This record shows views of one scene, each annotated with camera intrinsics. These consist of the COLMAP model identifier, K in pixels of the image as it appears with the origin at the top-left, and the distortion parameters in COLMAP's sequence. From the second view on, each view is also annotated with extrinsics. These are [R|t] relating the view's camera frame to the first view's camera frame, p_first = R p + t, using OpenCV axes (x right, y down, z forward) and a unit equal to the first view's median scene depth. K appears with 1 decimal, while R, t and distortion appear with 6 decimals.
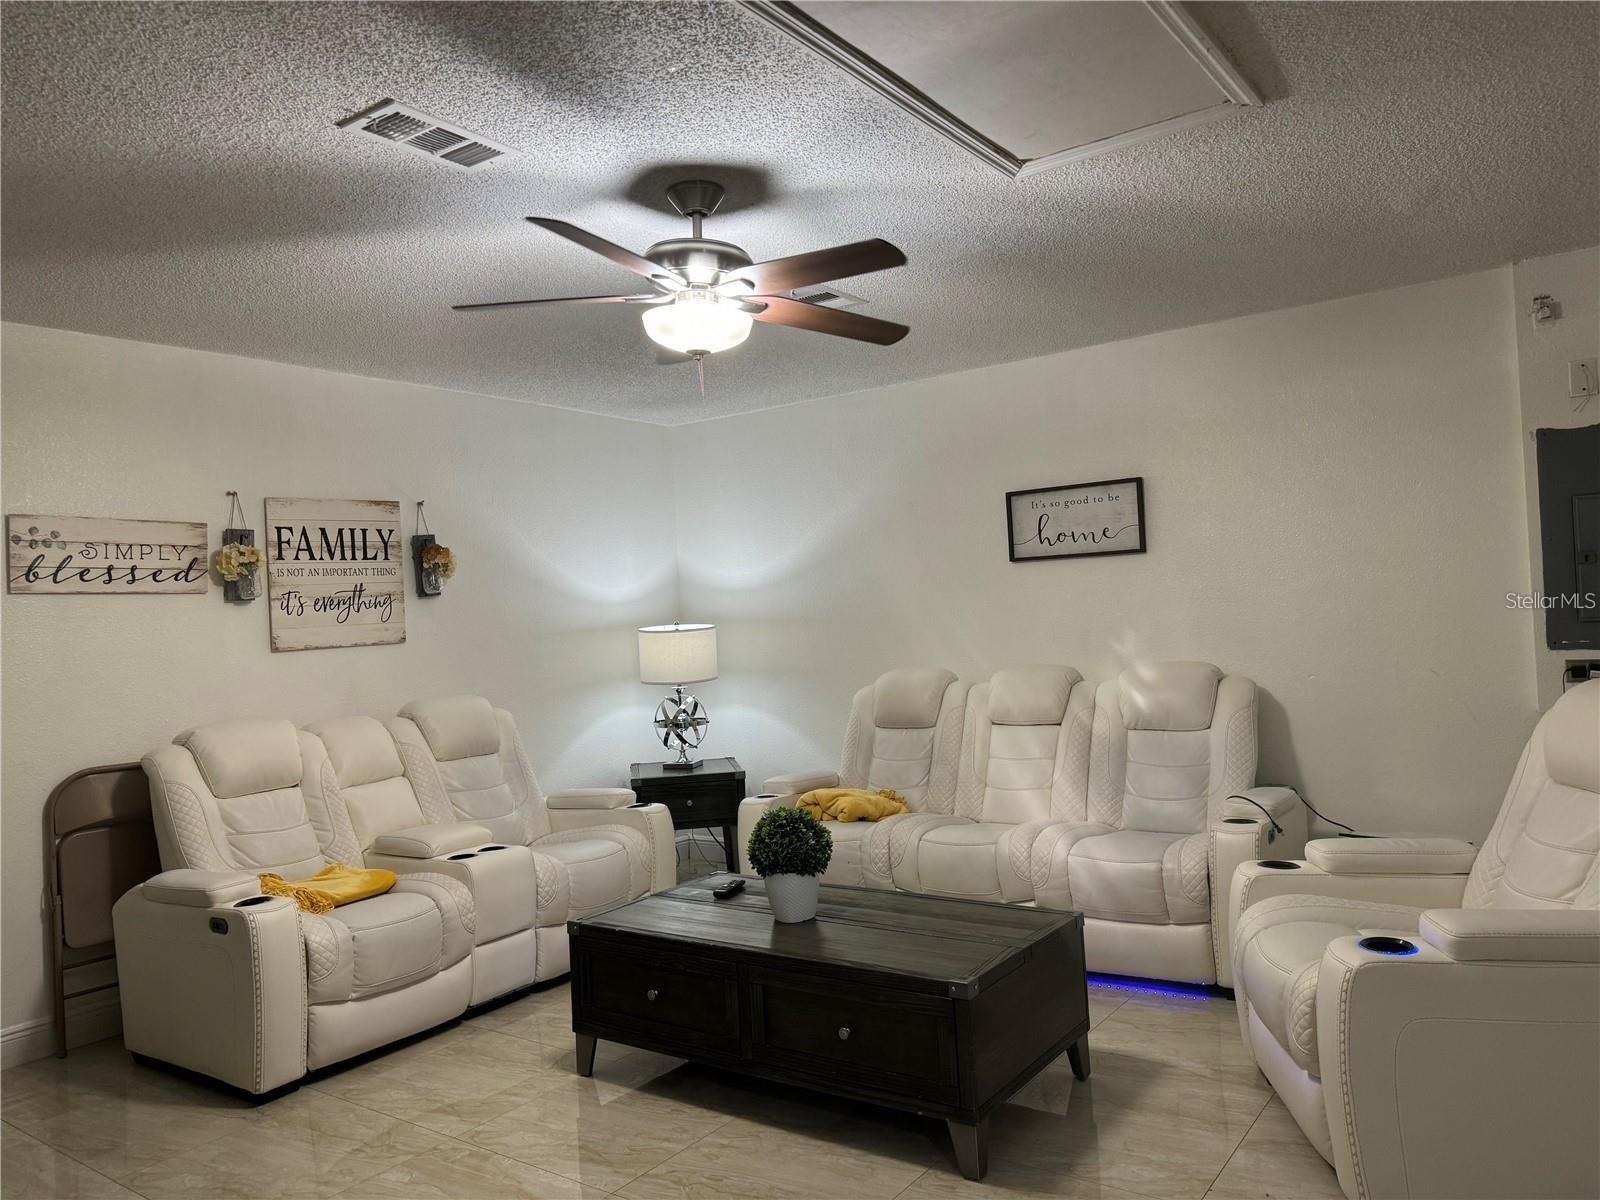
lens RADIAL K [[1121.4, 0, 801.0], [0, 1121.4, 598.7], [0, 0, 1]] dist [0.109864, -0.156361]
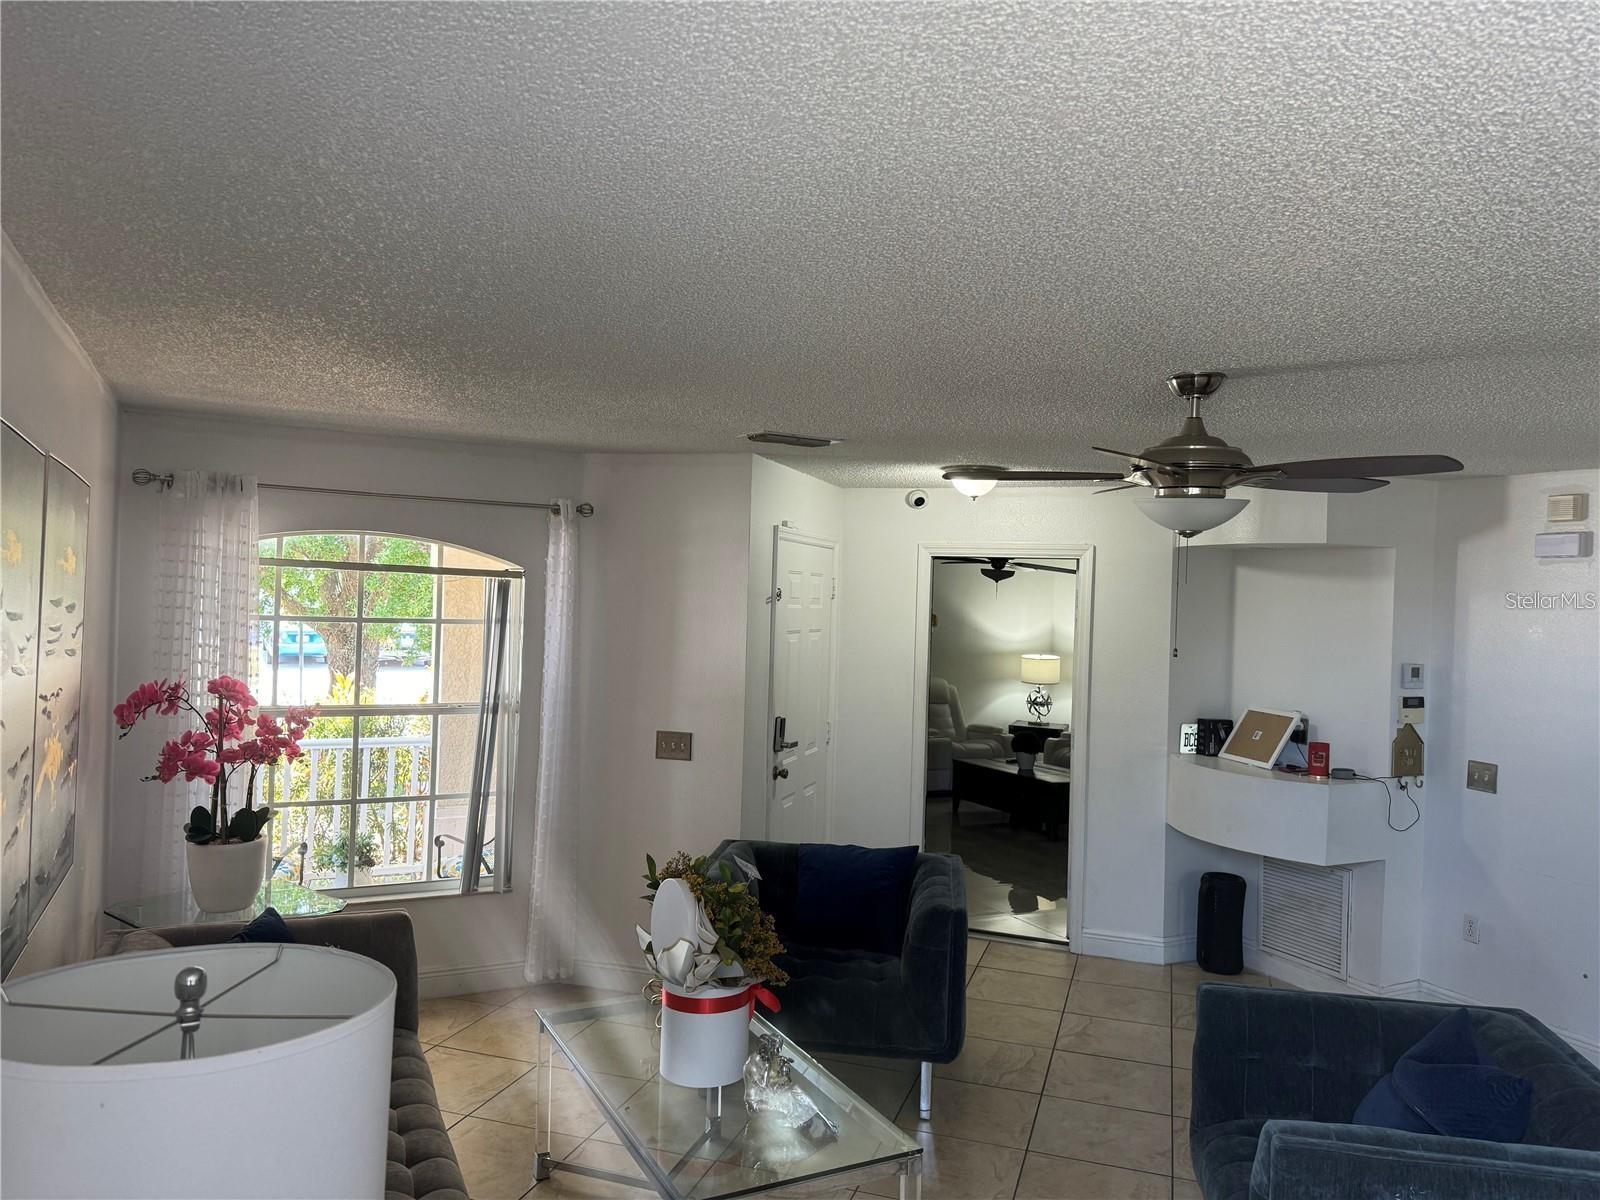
lens RADIAL K [[1121.4, 0, 801.0], [0, 1121.4, 598.7], [0, 0, 1]] dist [0.109864, -0.156361]
pose [[0.882777, 0.080561, -0.462833, 0.604722], [-0.076185, 0.996696, 0.028175, -0.142535], [0.463574, 0.010388, 0.885997, -1.402915]]
